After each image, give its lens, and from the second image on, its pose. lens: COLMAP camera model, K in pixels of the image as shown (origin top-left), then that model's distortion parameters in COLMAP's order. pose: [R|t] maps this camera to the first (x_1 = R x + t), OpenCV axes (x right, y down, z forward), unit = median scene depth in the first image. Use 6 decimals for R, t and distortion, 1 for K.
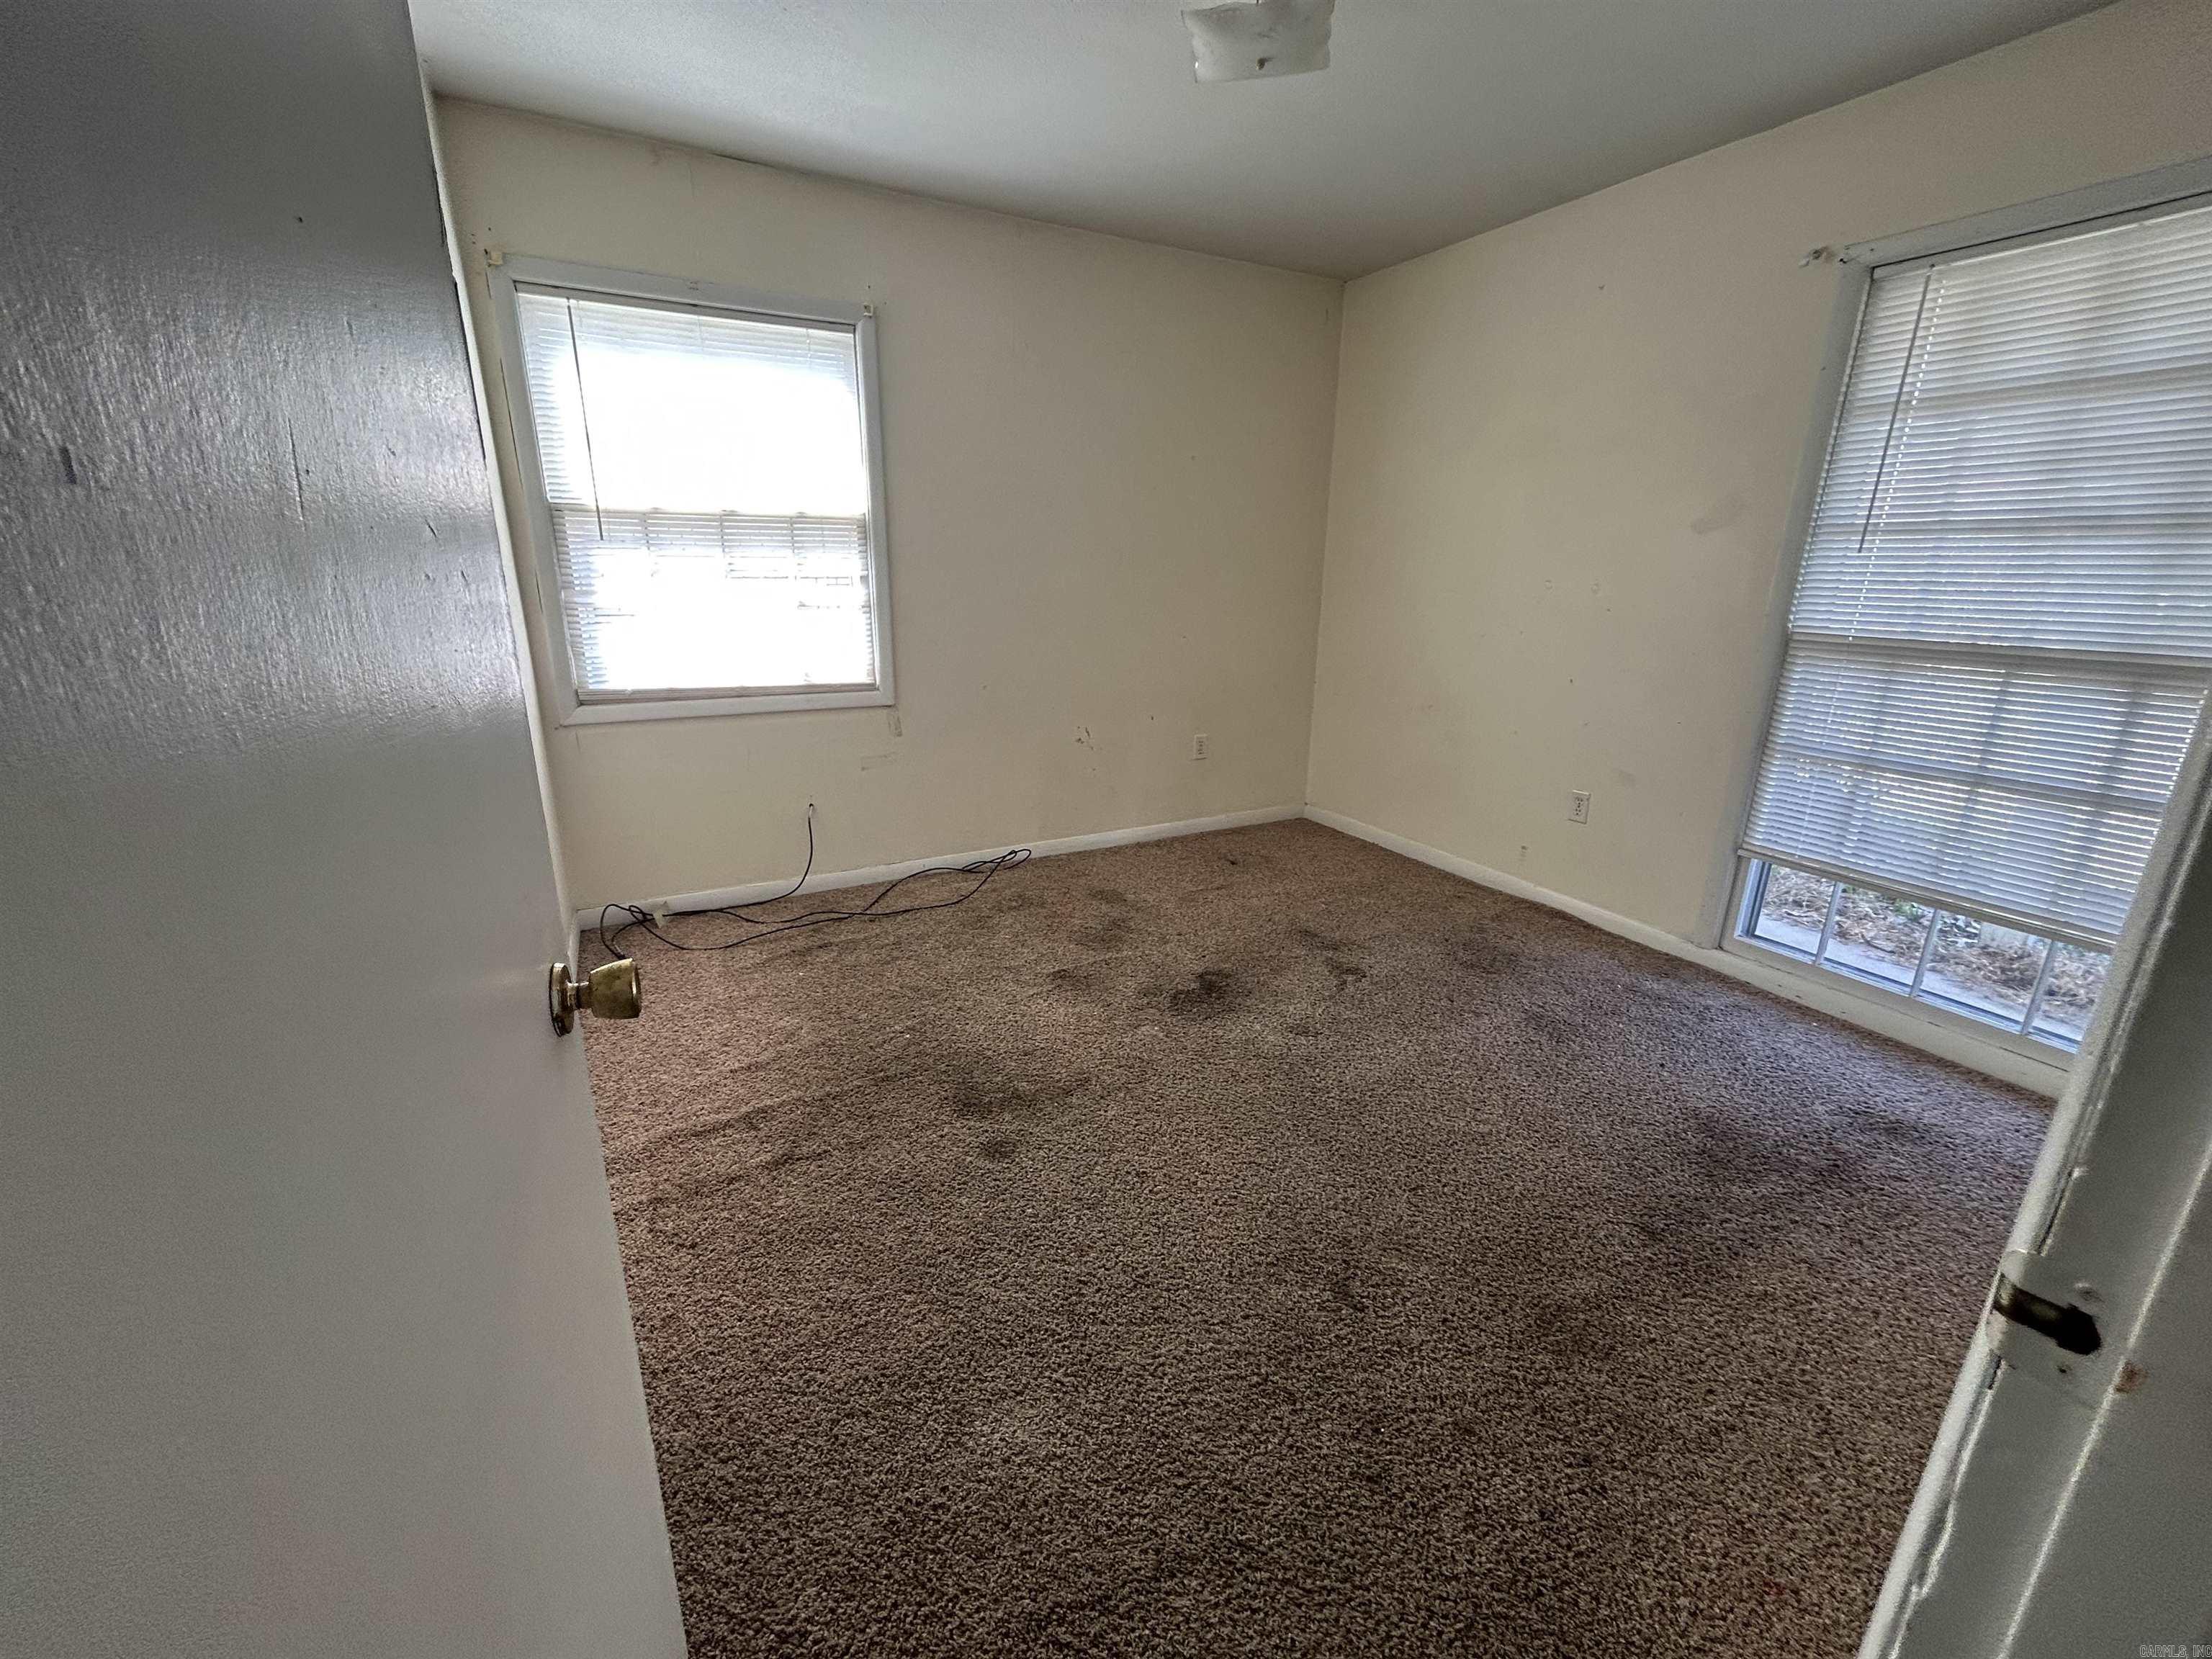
lens RADIAL K [[895.2, 0, 1102.0], [0, 895.2, 829.3], [0, 0, 1]] dist [-0.000710, 0.000778]
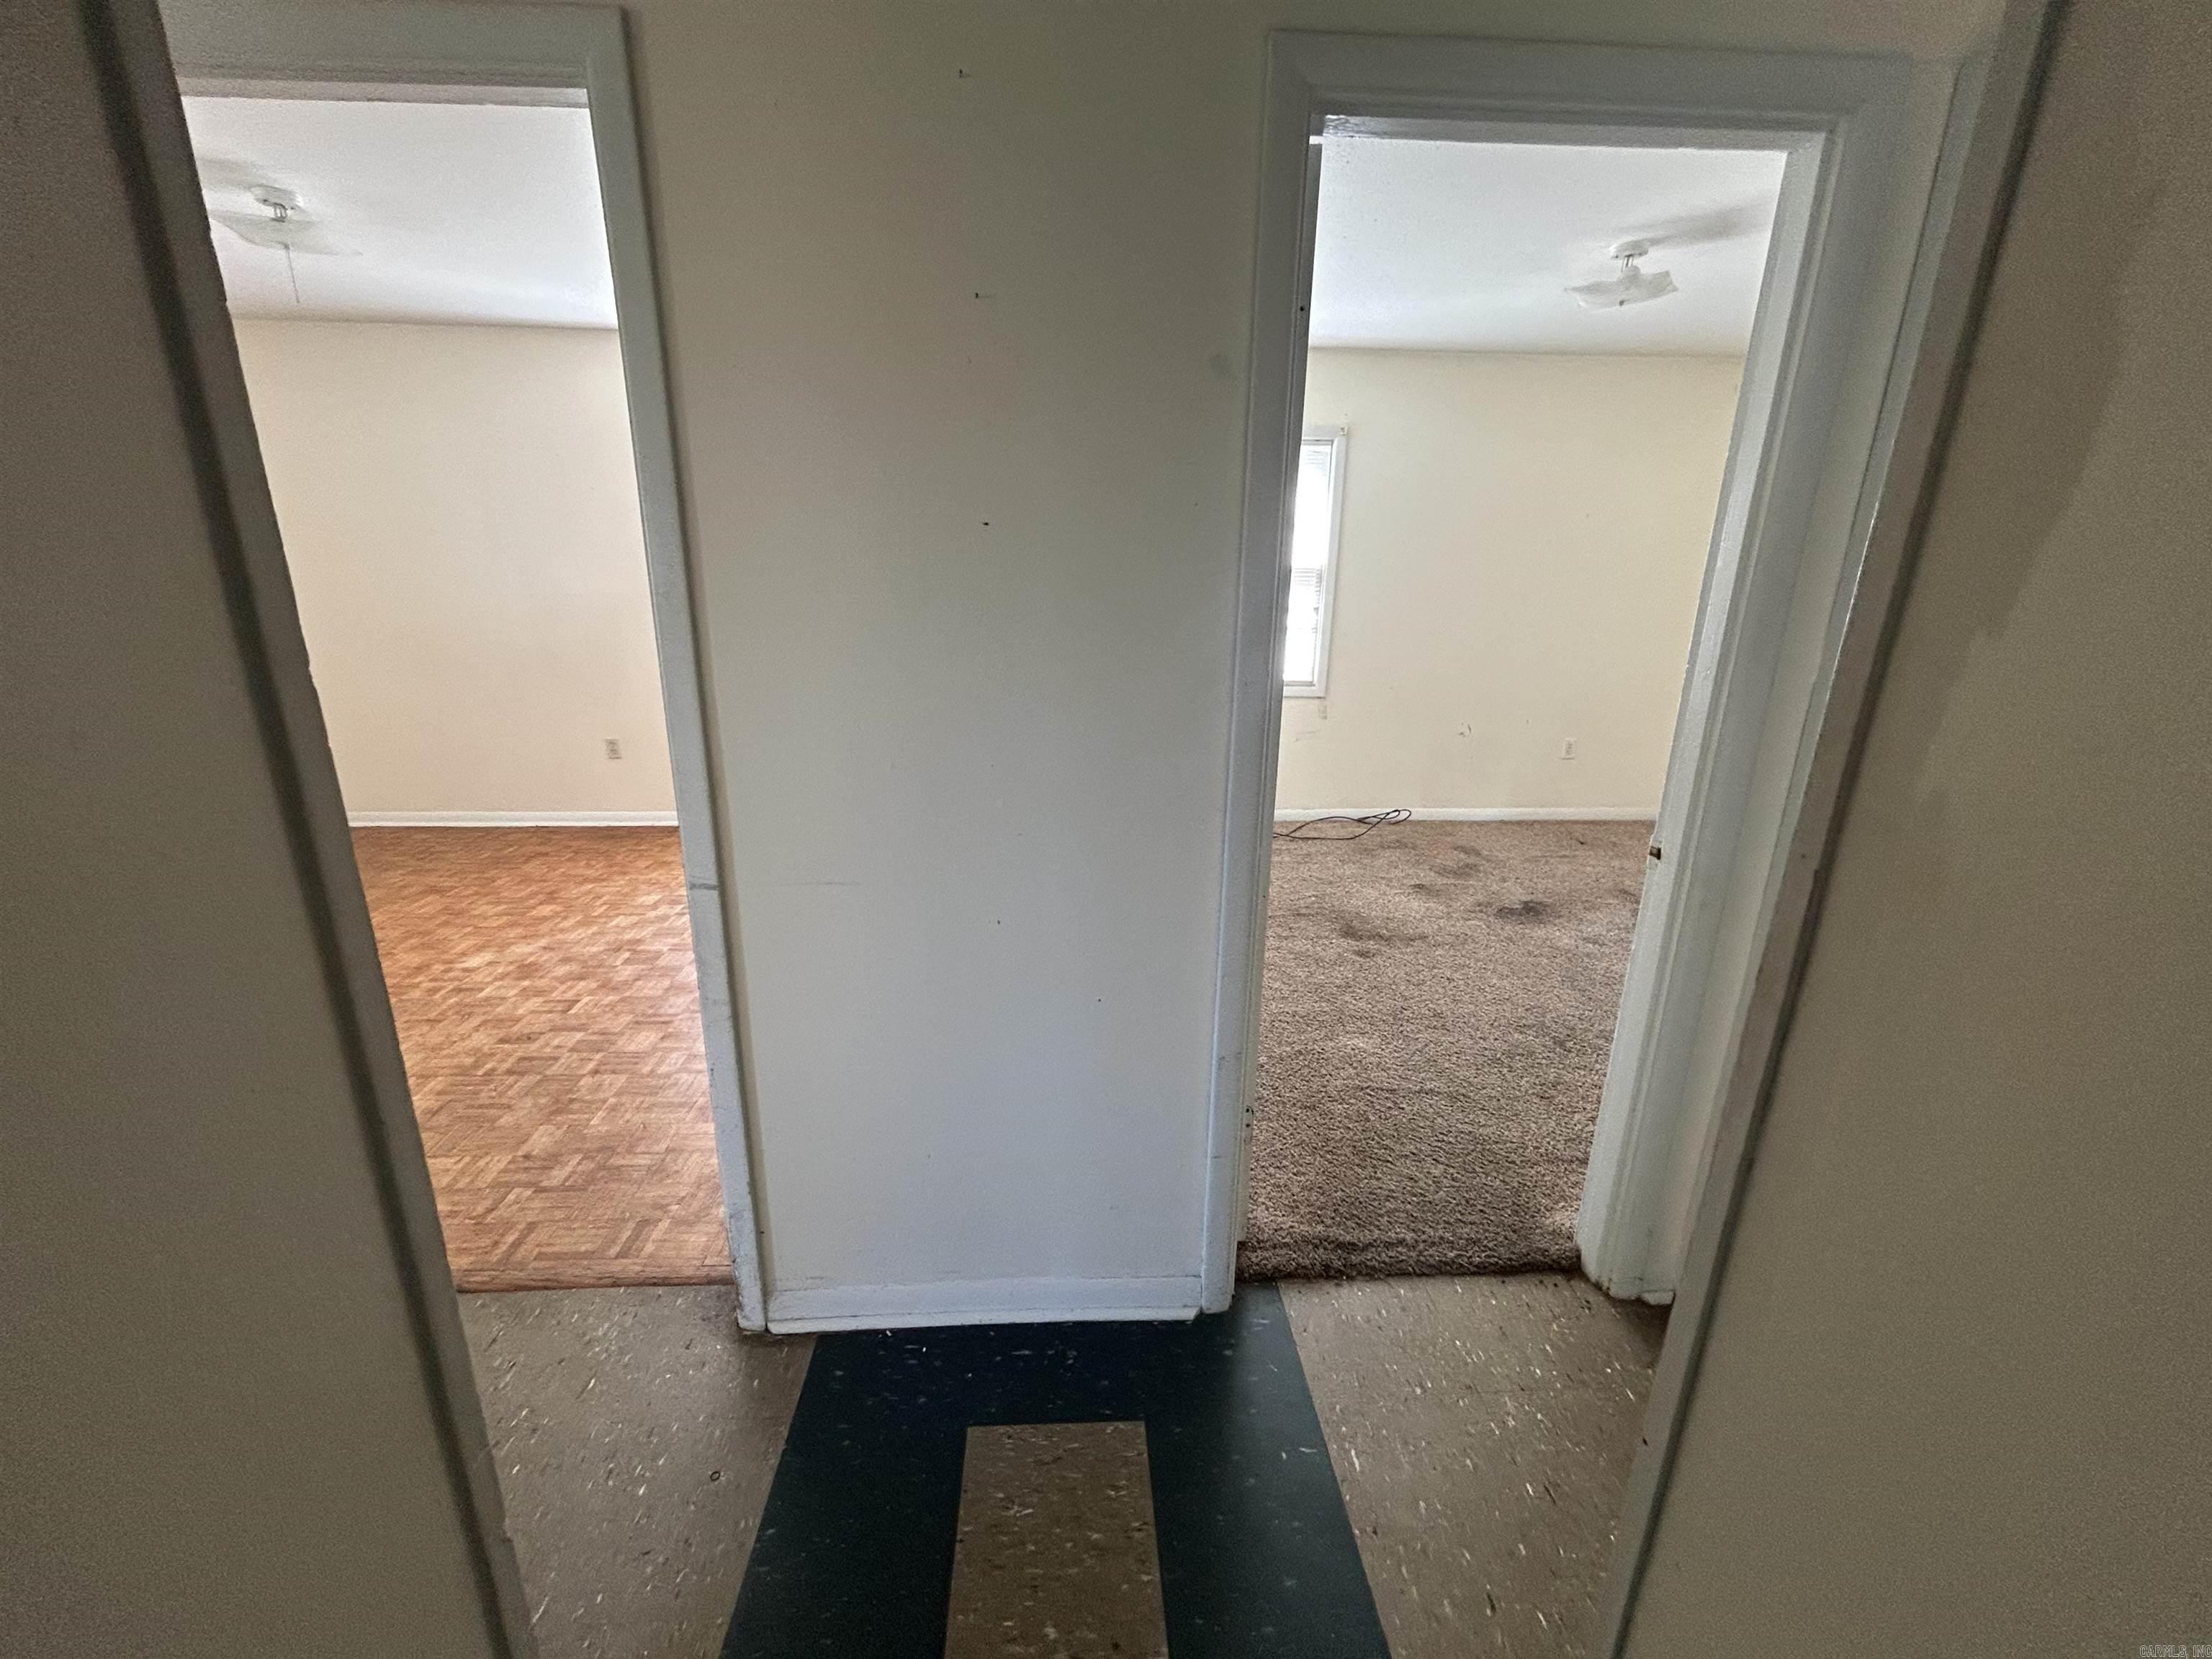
lens RADIAL K [[895.2, 0, 1102.2], [0, 895.2, 829.1], [0, 0, 1]] dist [-0.000710, 0.000778]
pose [[0.903429, 0.120656, -0.411411, 0.071352], [-0.123173, 0.992173, 0.020499, 0.098310], [0.410664, 0.032155, 0.911220, -0.513504]]
